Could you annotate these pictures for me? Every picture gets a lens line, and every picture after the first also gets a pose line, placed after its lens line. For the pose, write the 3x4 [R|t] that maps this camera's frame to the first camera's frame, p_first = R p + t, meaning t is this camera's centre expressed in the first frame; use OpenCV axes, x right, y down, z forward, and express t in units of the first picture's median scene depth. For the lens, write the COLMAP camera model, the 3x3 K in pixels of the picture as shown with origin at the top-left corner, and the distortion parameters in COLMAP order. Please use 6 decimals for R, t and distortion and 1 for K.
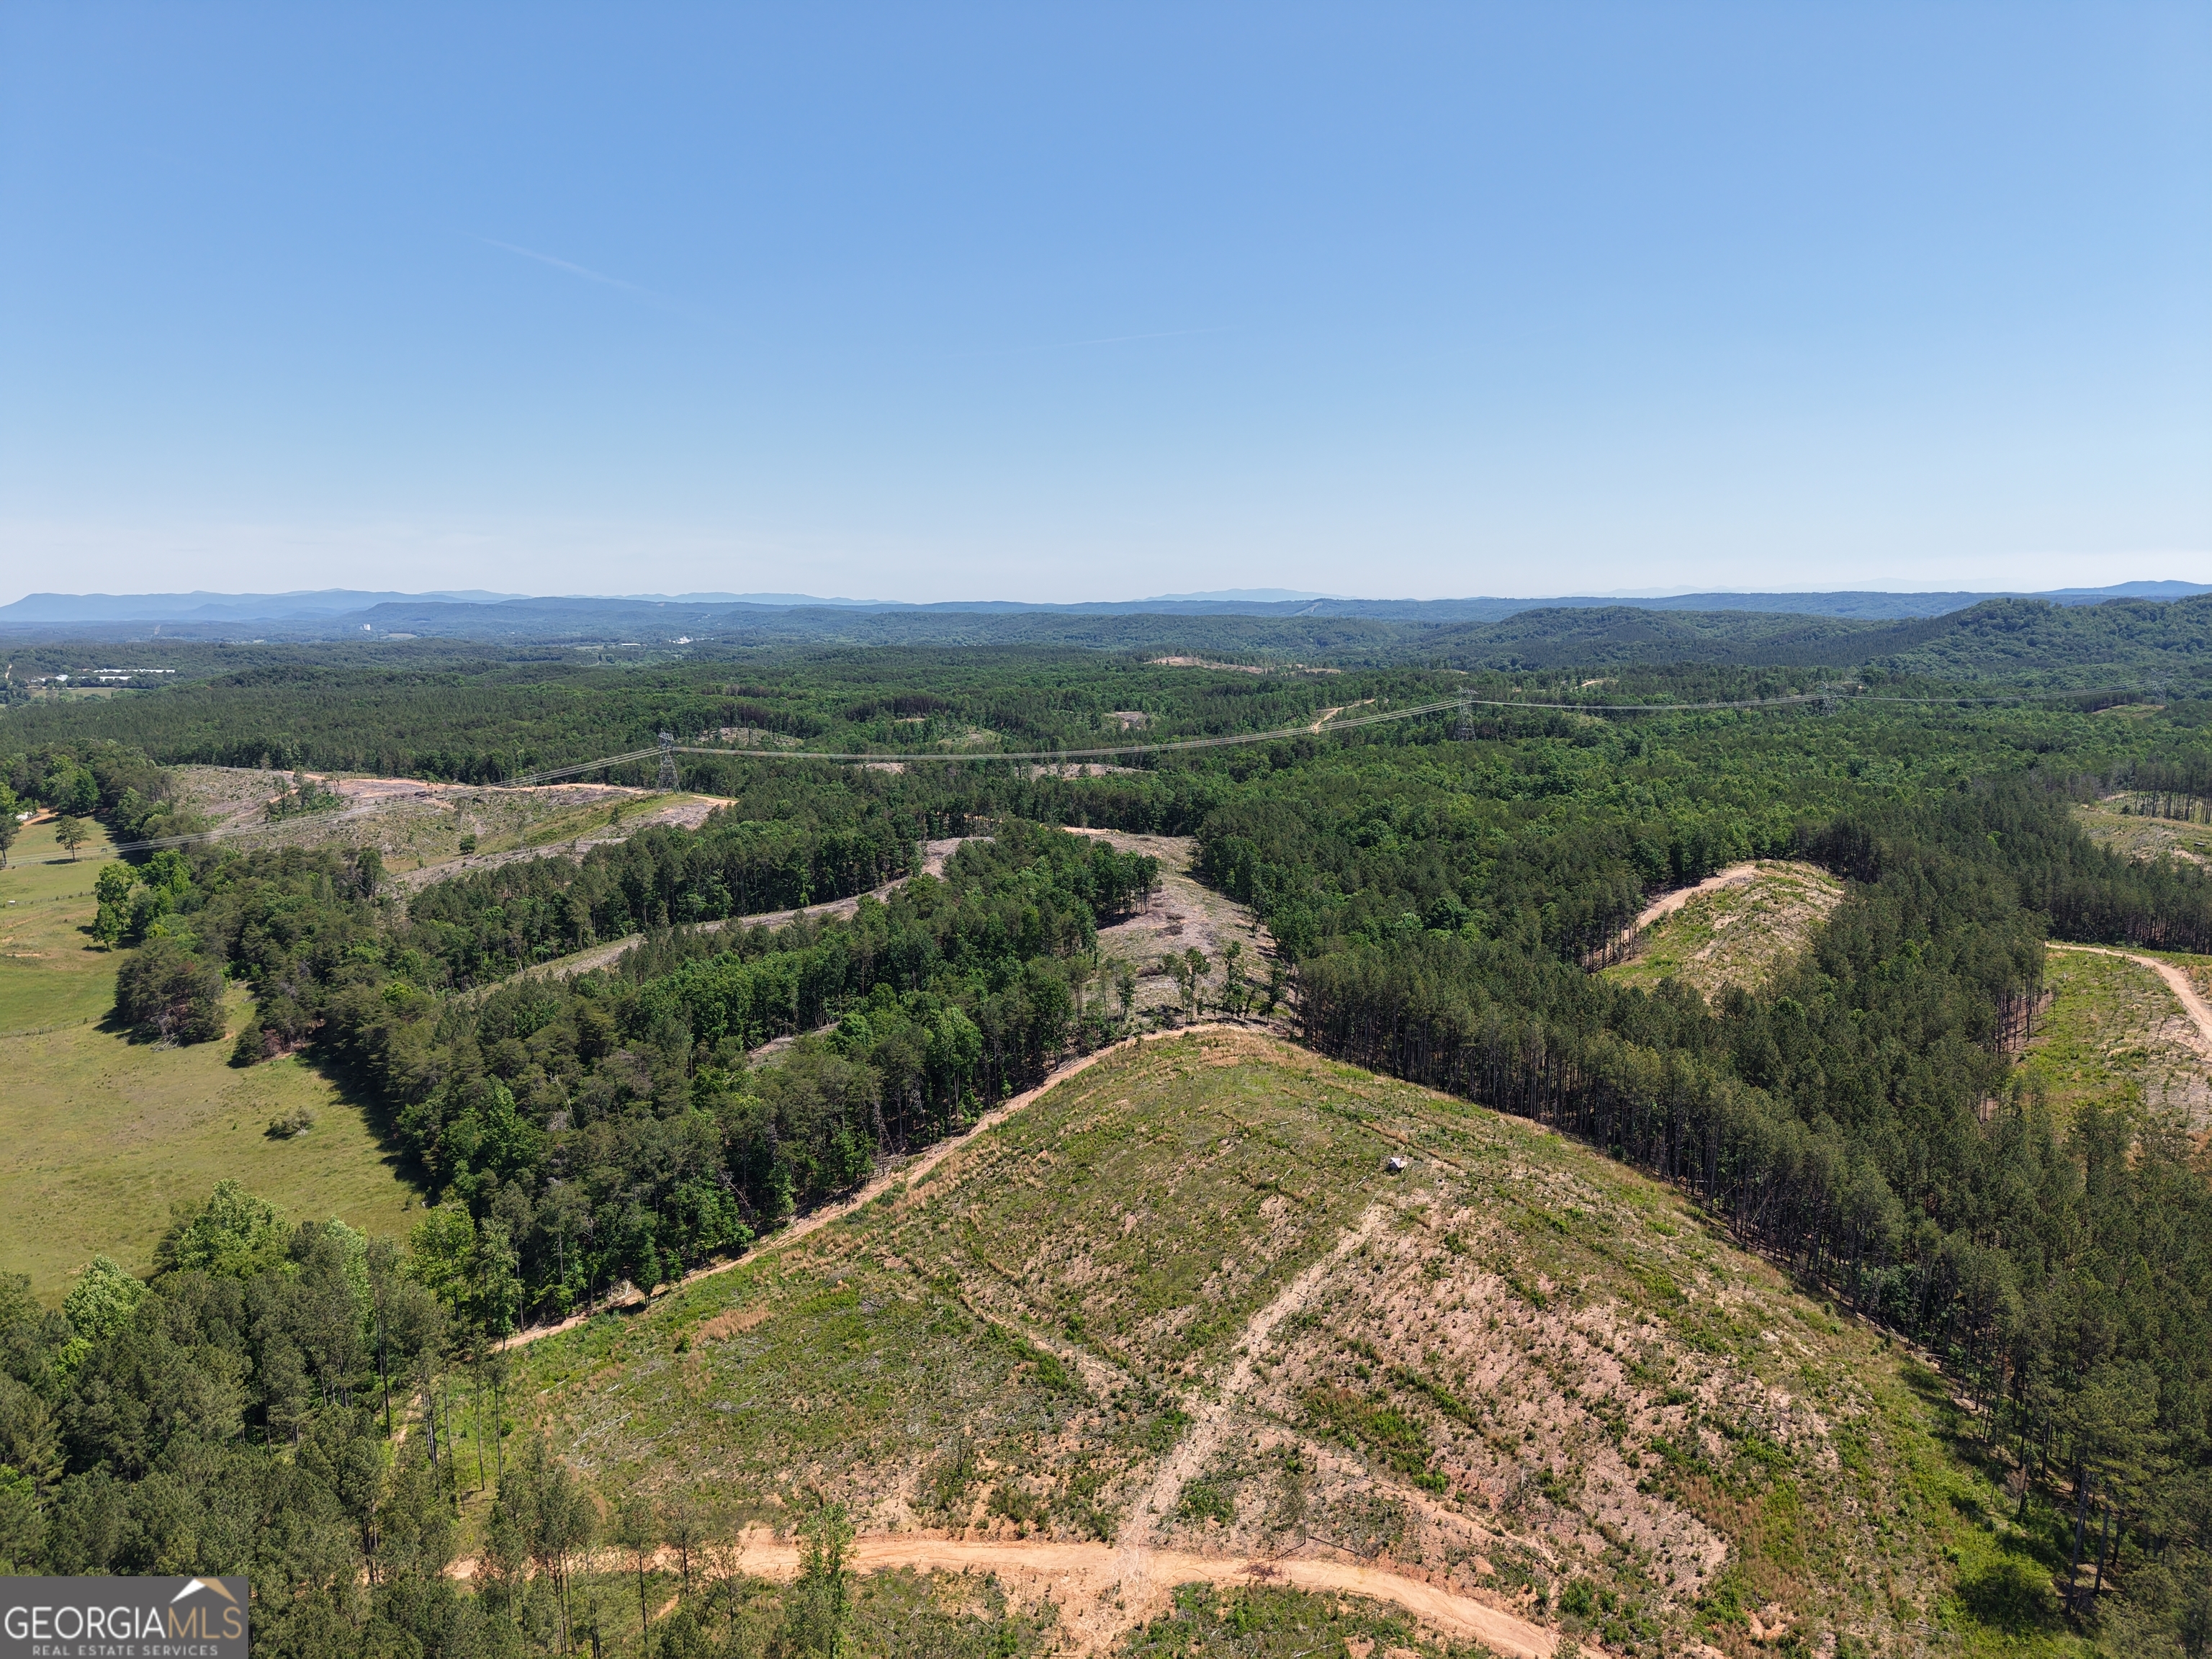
lens RADIAL K [[1473.9, 0, 1102.2], [0, 1473.9, 824.3], [0, 0, 1]] dist [0.025915, -0.026092]
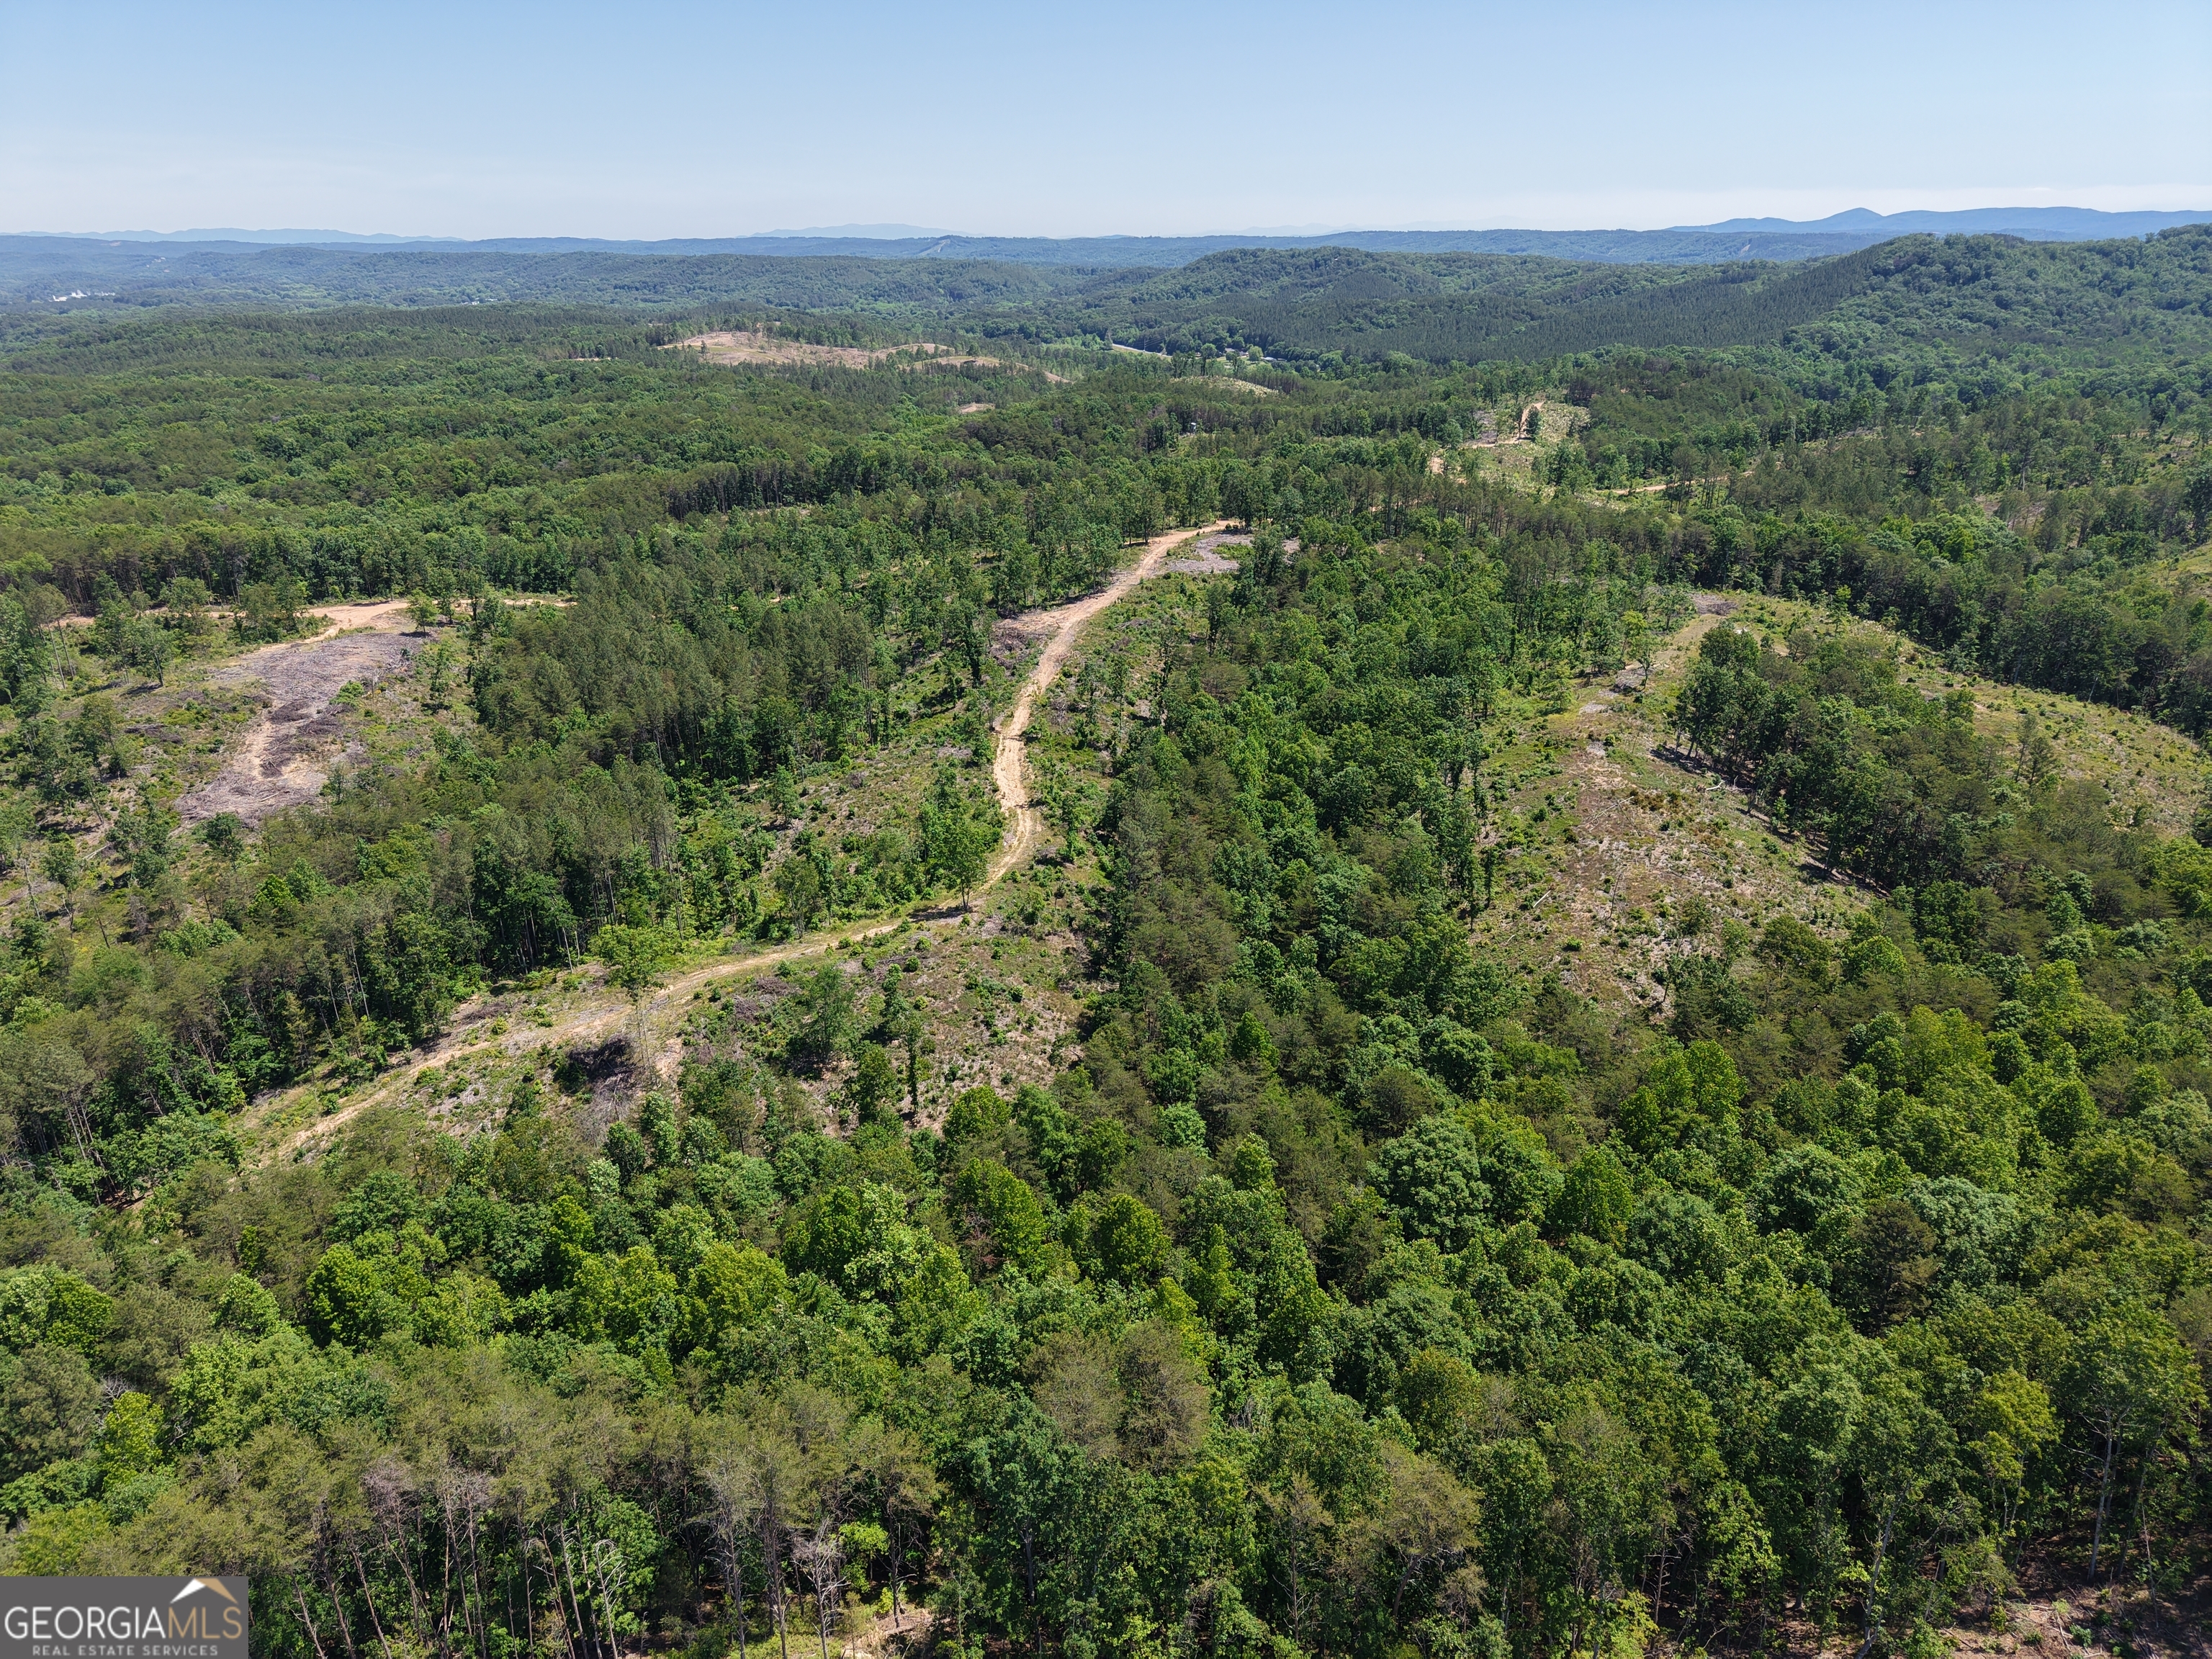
lens RADIAL K [[1473.9, 0, 1103.2], [0, 1473.9, 822.8], [0, 0, 1]] dist [0.025915, -0.026092]
pose [[0.970427, -0.088577, 0.224555, 0.033543], [0.036073, 0.973012, 0.227917, -0.035596], [-0.238683, -0.213077, 0.947433, 0.238710]]
